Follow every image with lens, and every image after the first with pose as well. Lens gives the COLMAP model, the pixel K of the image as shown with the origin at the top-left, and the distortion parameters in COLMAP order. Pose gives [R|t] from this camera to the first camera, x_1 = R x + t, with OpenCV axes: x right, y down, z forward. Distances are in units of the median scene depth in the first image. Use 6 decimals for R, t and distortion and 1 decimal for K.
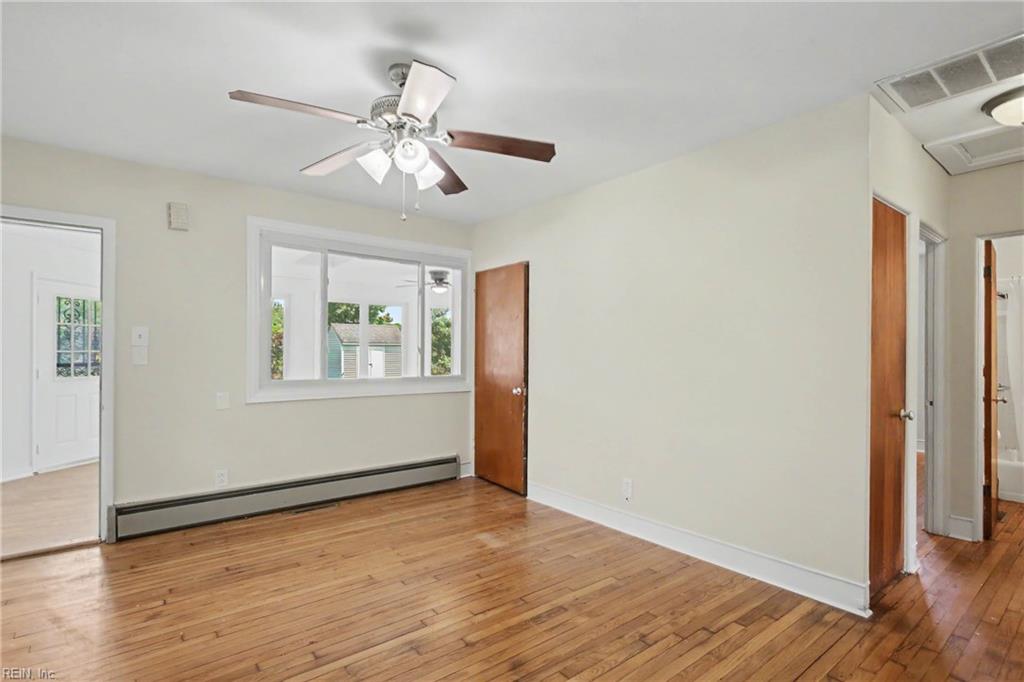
lens RADIAL K [[502.5, 0, 510.5], [0, 502.5, 359.7], [0, 0, 1]] dist [0.000399, 0.000007]
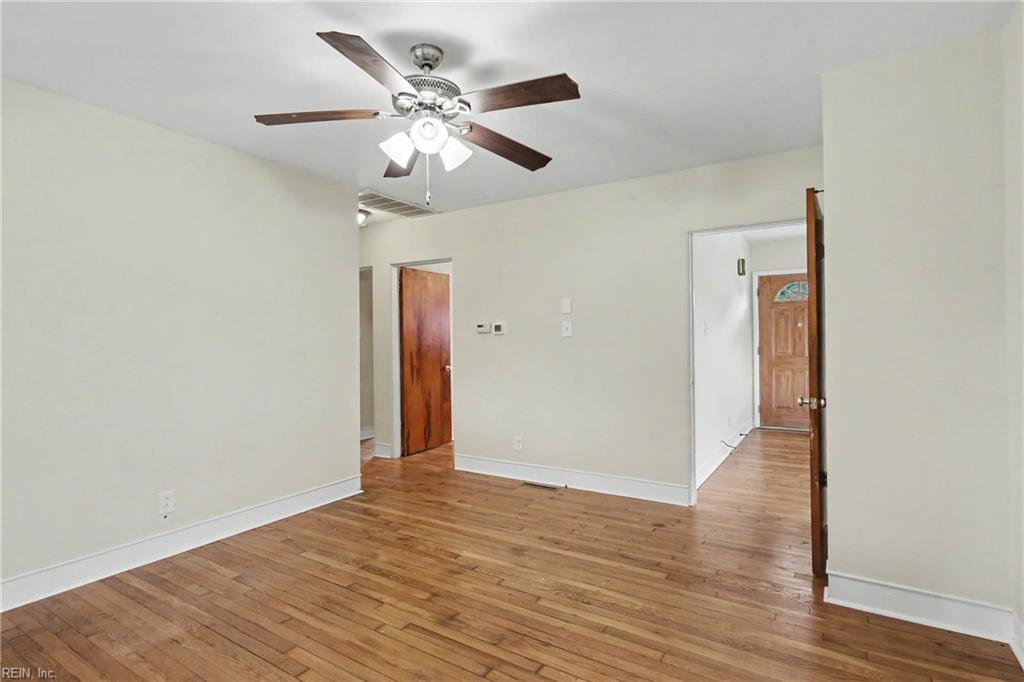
lens RADIAL K [[492.9, 0, 512.0], [0, 492.9, 341.0], [0, 0, 1]] dist [-0.000111, -0.000137]
pose [[-0.328723, -0.003158, 0.944421, -1.077607], [0.017268, 0.999807, 0.009354, -0.015456], [-0.944268, 0.019384, -0.328606, 1.073887]]
